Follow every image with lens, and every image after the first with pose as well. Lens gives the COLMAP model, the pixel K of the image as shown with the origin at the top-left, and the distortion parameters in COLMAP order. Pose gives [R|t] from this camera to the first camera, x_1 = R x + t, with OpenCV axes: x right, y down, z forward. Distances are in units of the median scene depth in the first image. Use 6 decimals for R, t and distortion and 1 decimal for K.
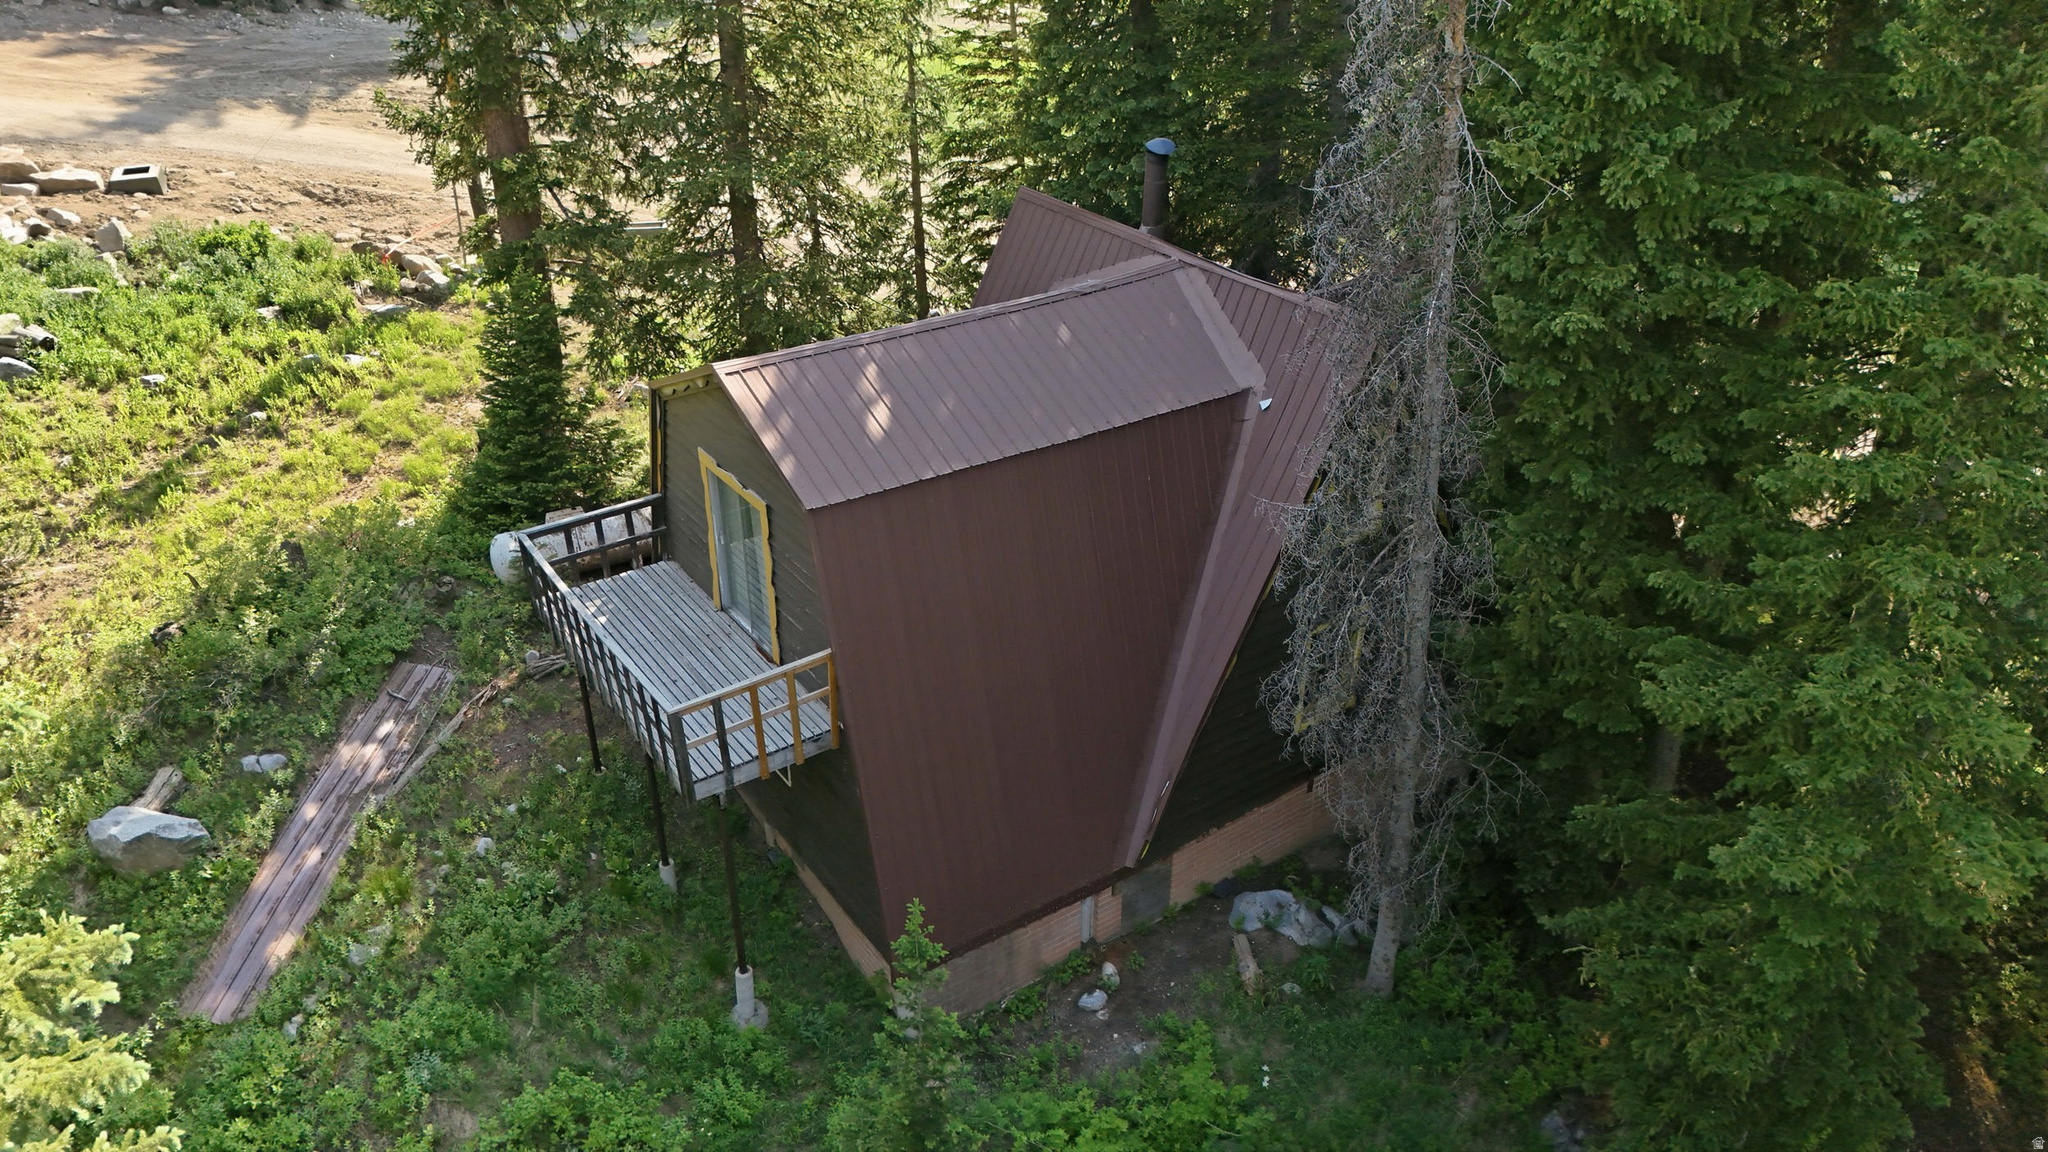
lens RADIAL K [[1497.6, 0, 1024.0], [0, 1497.6, 576.0], [0, 0, 1]] dist [0.051163, -0.102899]
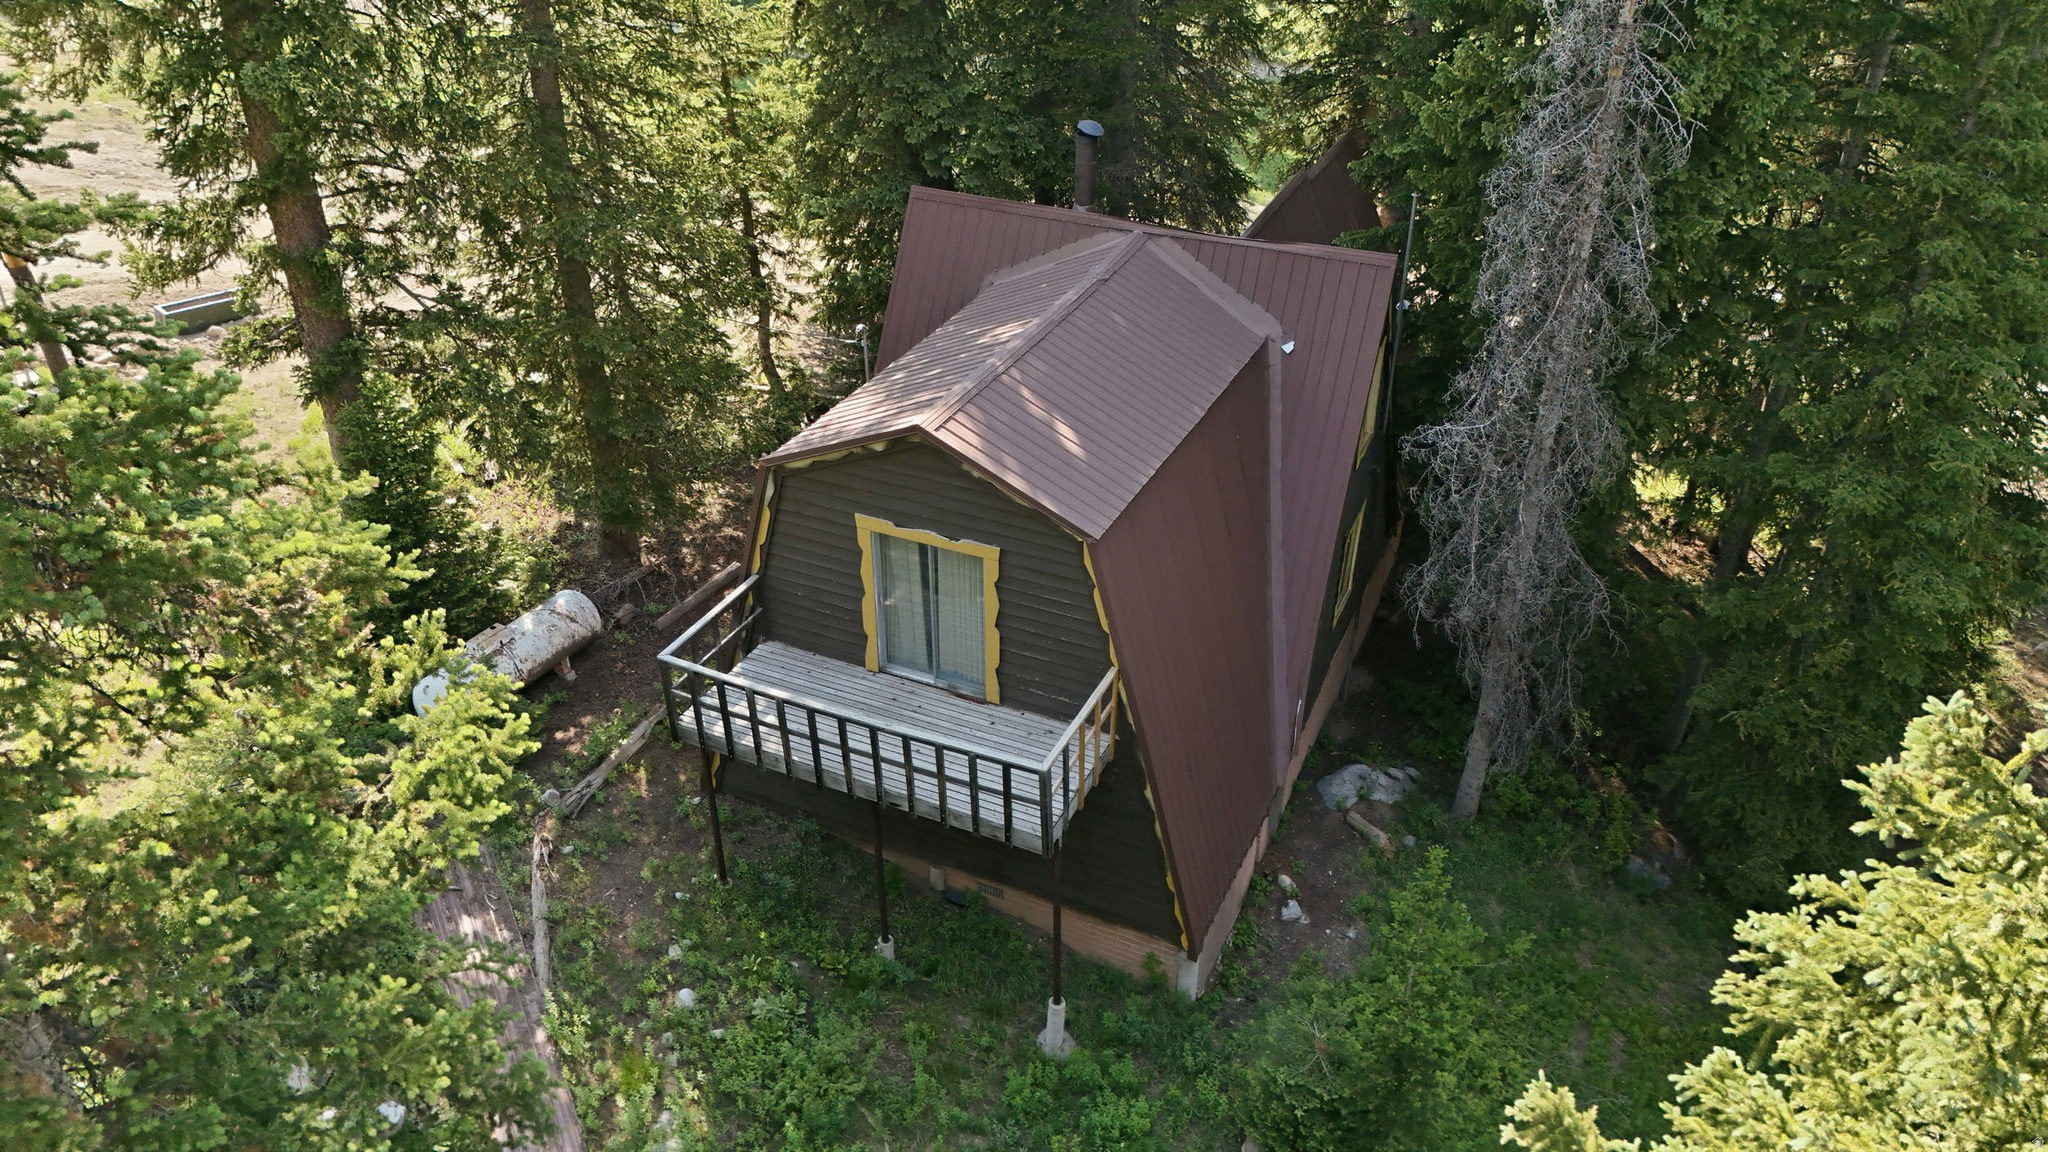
lens RADIAL K [[1497.6, 0, 1024.0], [0, 1497.6, 576.0], [0, 0, 1]] dist [0.051163, -0.102899]
pose [[0.861491, -0.266079, 0.432475, -0.525272], [0.246747, 0.963757, 0.101430, -0.111603], [-0.443790, 0.019331, 0.895922, 0.096572]]
